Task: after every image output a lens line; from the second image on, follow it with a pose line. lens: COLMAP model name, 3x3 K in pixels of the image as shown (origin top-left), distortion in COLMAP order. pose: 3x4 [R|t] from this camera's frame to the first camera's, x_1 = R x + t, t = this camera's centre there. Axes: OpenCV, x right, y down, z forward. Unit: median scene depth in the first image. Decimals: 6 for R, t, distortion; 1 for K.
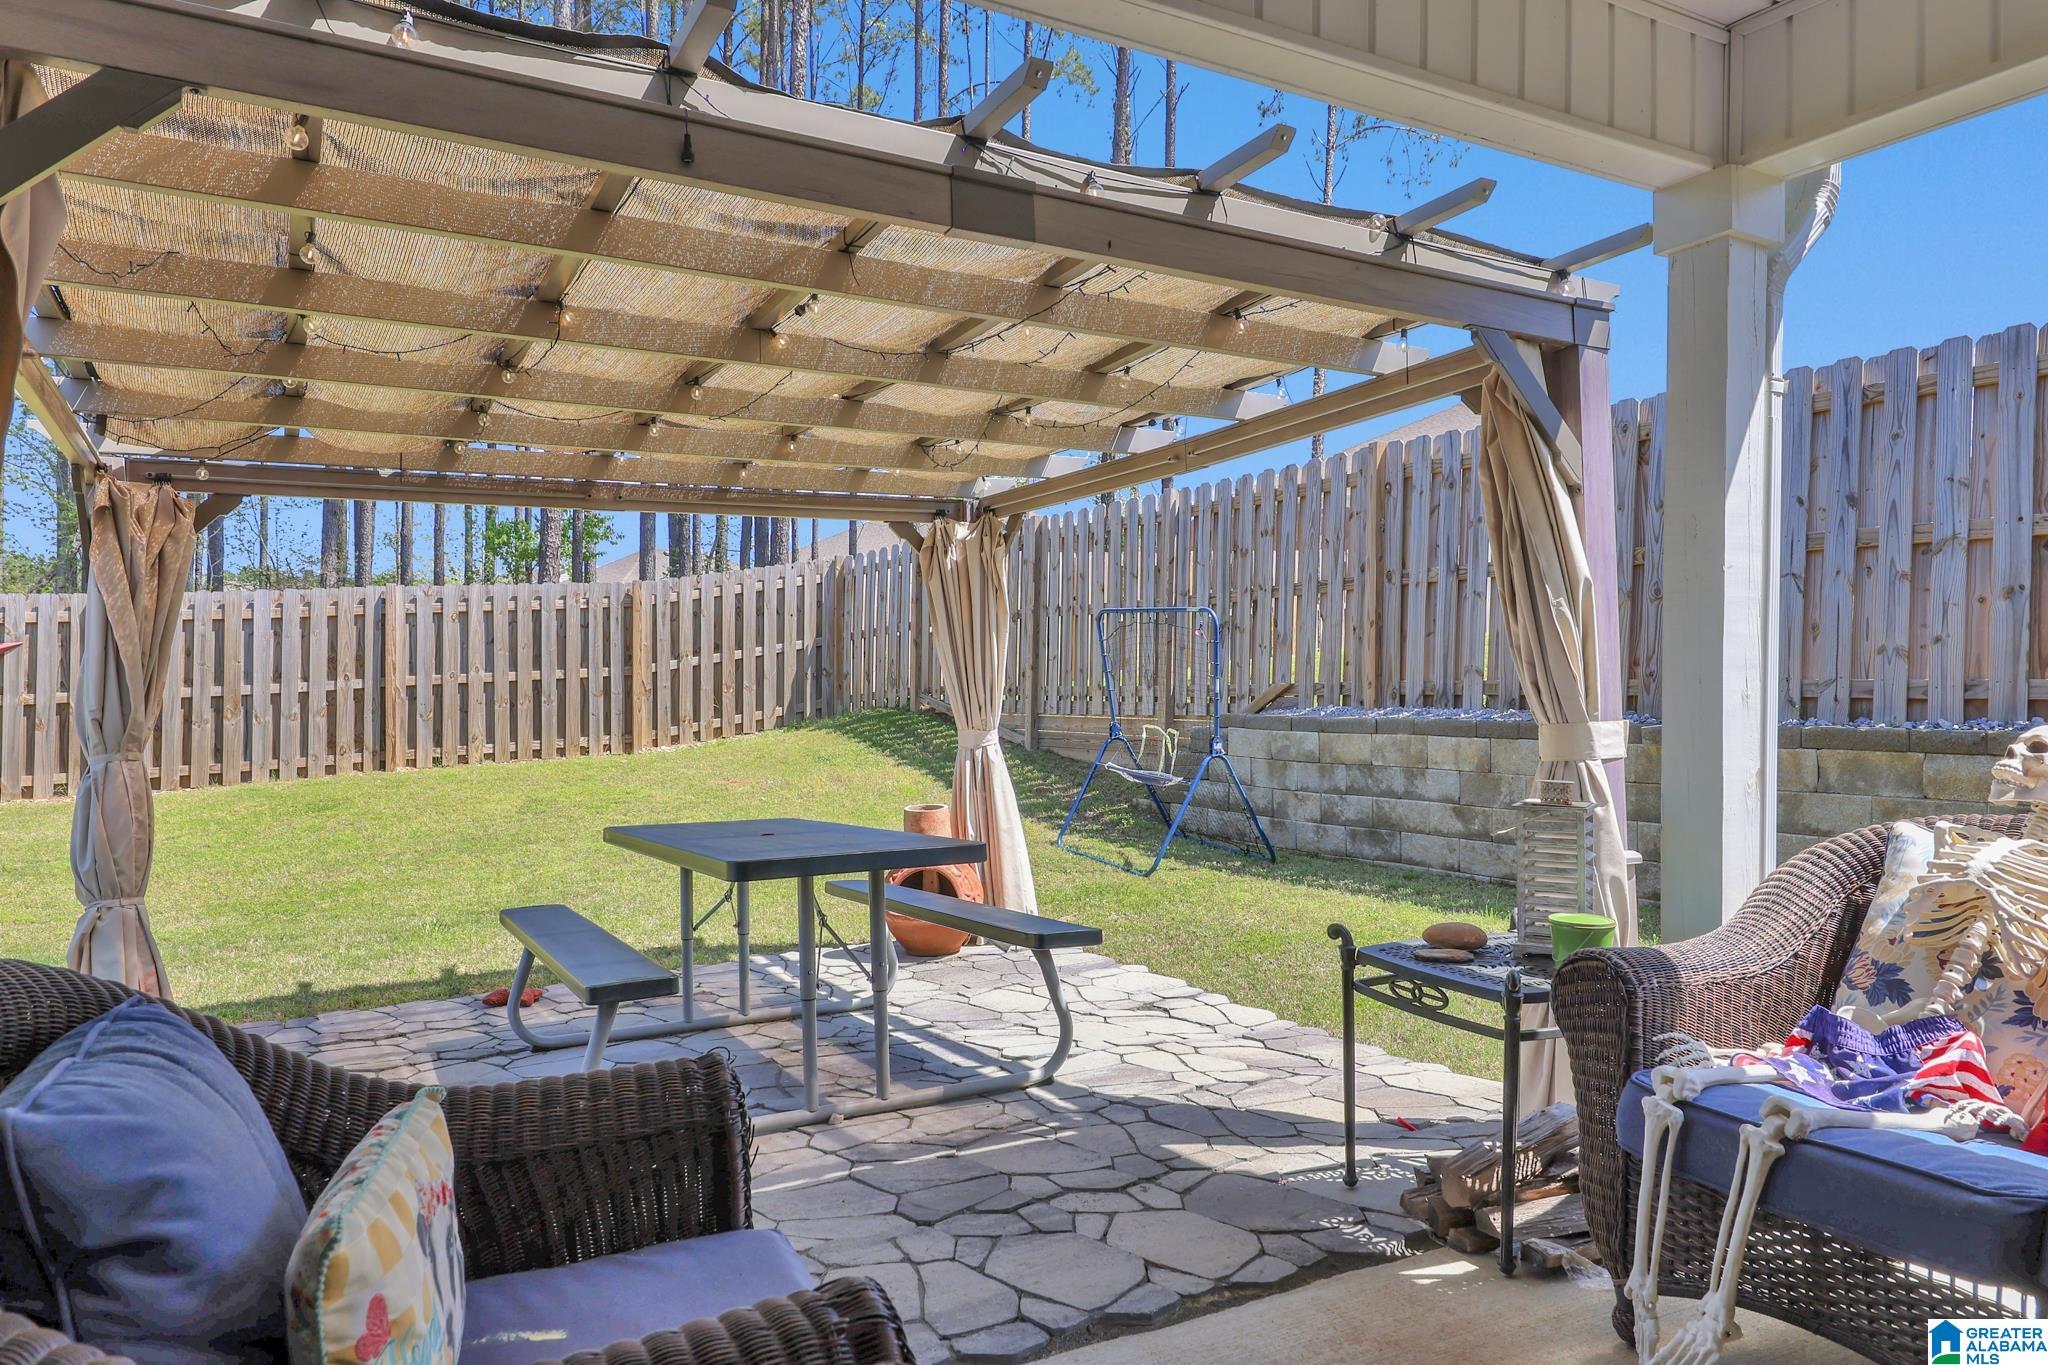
lens RADIAL K [[1307.7, 0, 1011.0], [0, 1307.7, 689.1], [0, 0, 1]] dist [0.016040, -0.003548]
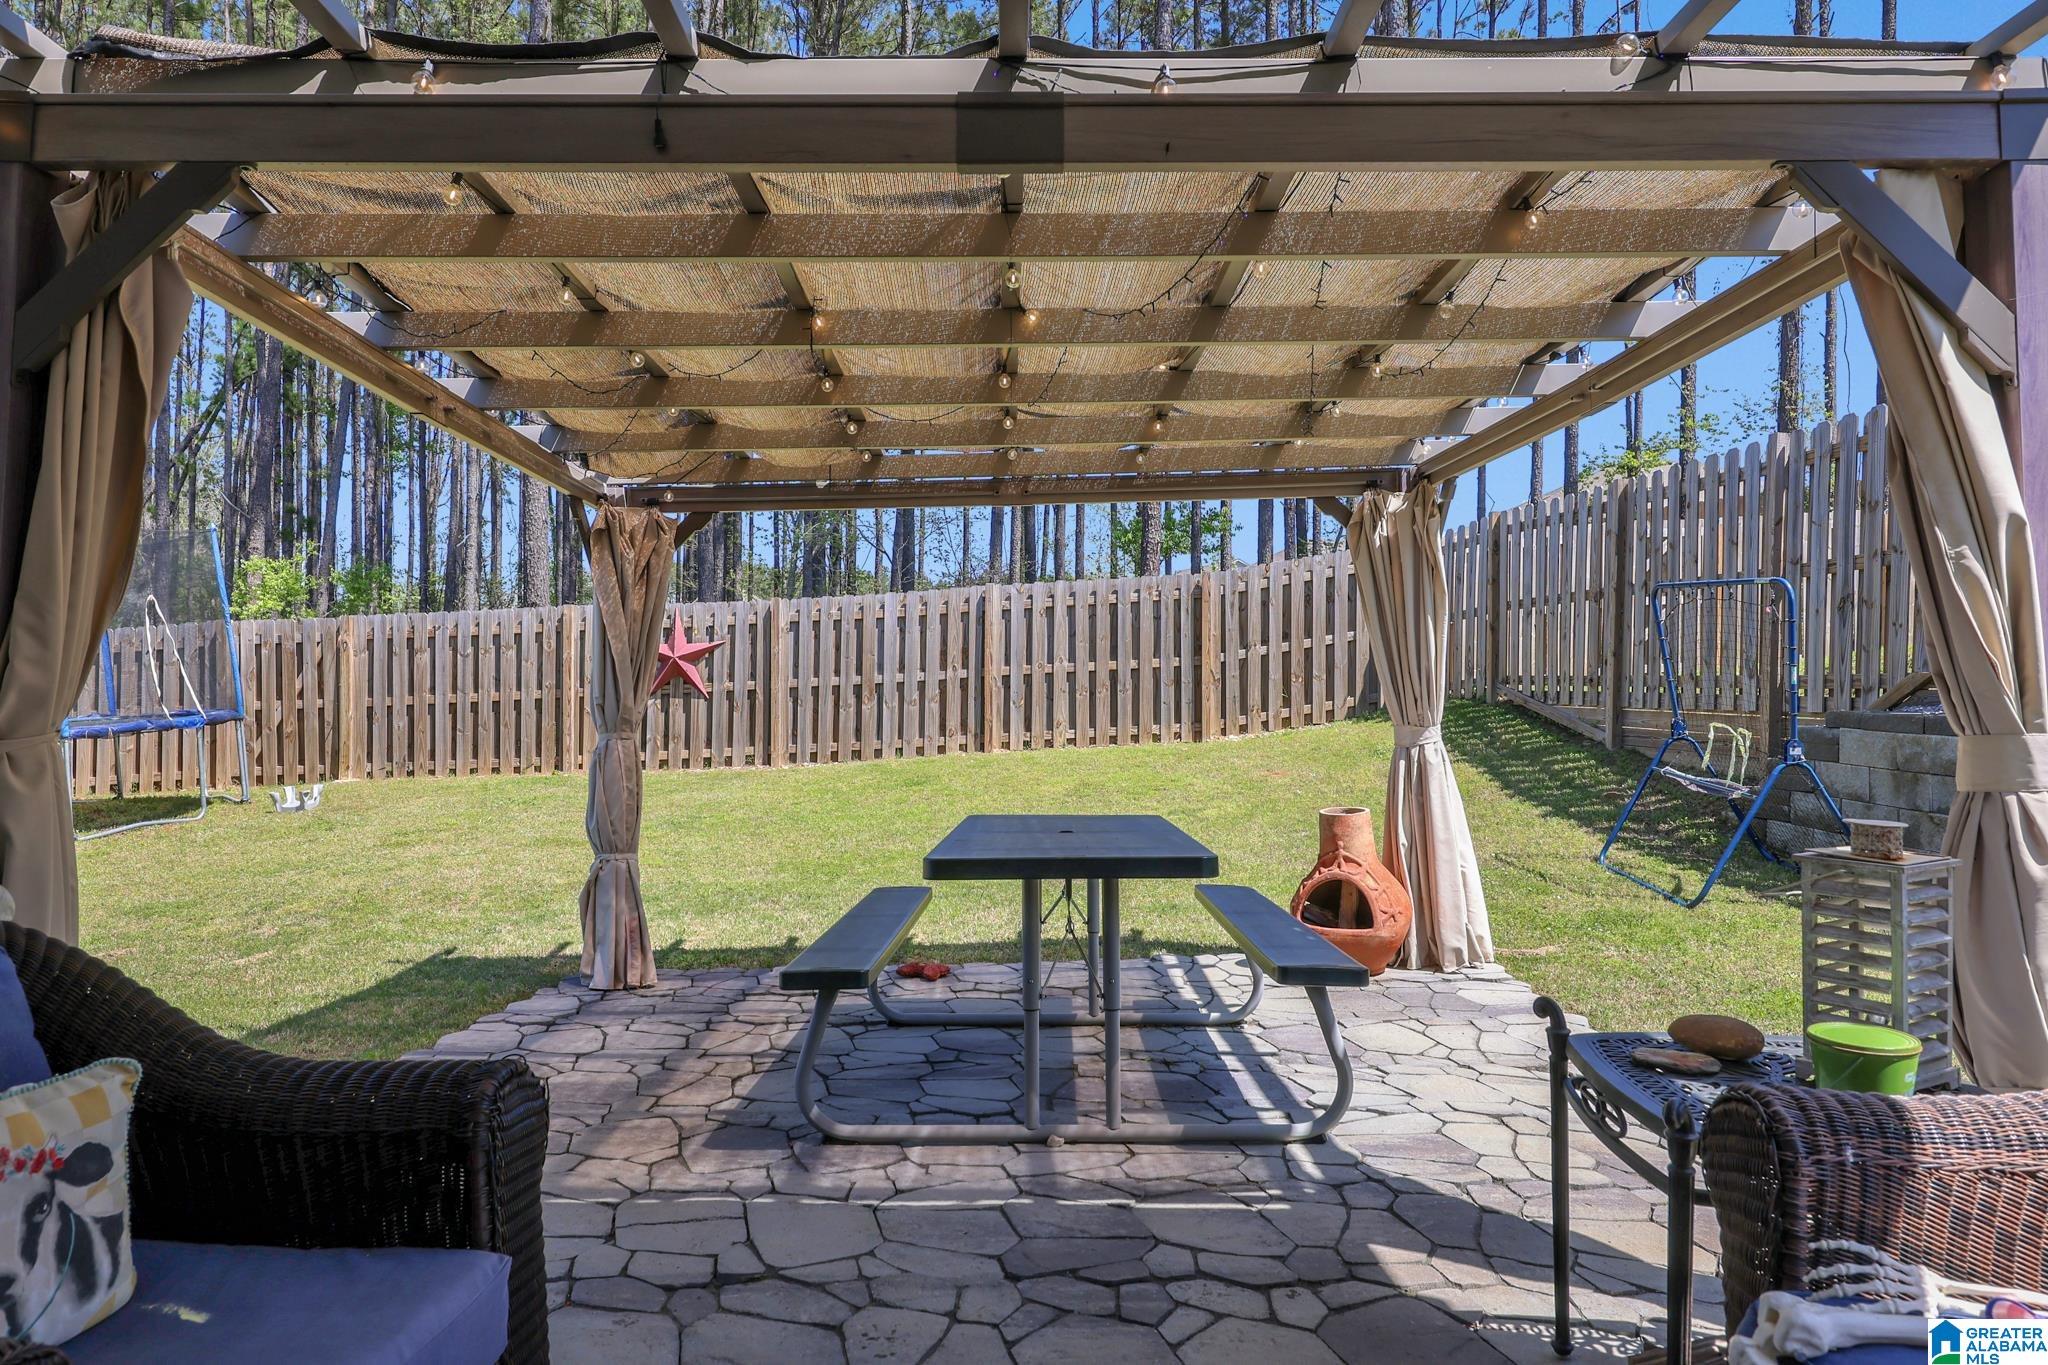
lens RADIAL K [[1307.7, 0, 1020.6], [0, 1307.7, 682.0], [0, 0, 1]] dist [0.016040, -0.003548]
pose [[0.875797, 0.002072, -0.482675, 0.212353], [-0.000336, 0.999993, 0.003683, -0.002480], [0.482679, -0.003063, 0.875792, 0.122048]]
